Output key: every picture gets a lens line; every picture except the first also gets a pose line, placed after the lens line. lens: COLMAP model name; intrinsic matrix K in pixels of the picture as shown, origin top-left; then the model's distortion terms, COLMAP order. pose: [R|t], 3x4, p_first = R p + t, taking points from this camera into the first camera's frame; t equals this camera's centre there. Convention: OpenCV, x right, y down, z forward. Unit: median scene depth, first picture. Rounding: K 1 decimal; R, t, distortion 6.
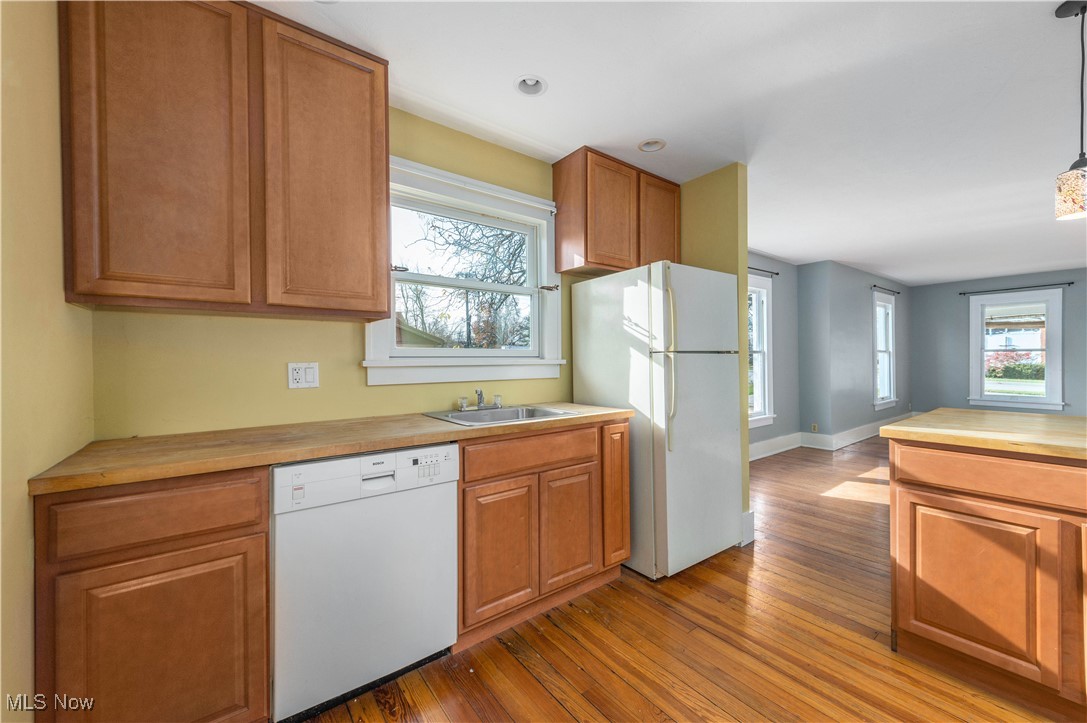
lens RADIAL K [[427.2, 0, 559.5], [0, 427.2, 363.4], [0, 0, 1]] dist [0.012351, -0.000598]
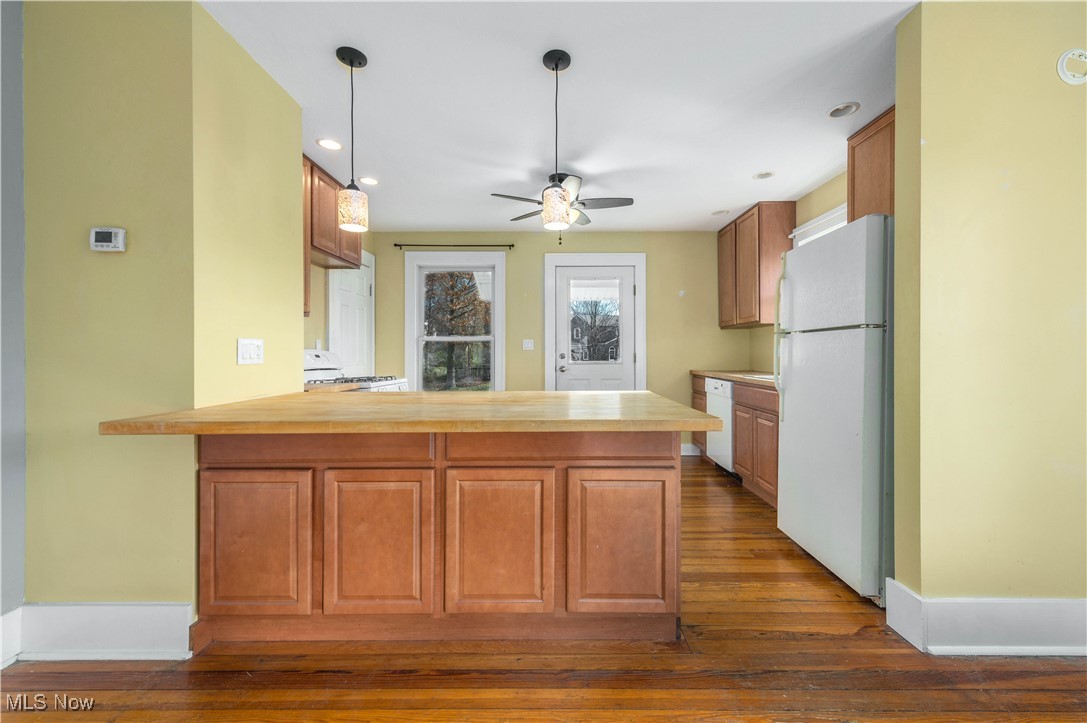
lens RADIAL K [[430.6, 0, 554.8], [0, 430.6, 355.3], [0, 0, 1]] dist [0.009477, -0.000360]
pose [[-0.618776, 0.013991, -0.785443, 1.820781], [0.001362, 0.999859, 0.016737, 0.013090], [0.785566, 0.009286, -0.618708, 1.477246]]
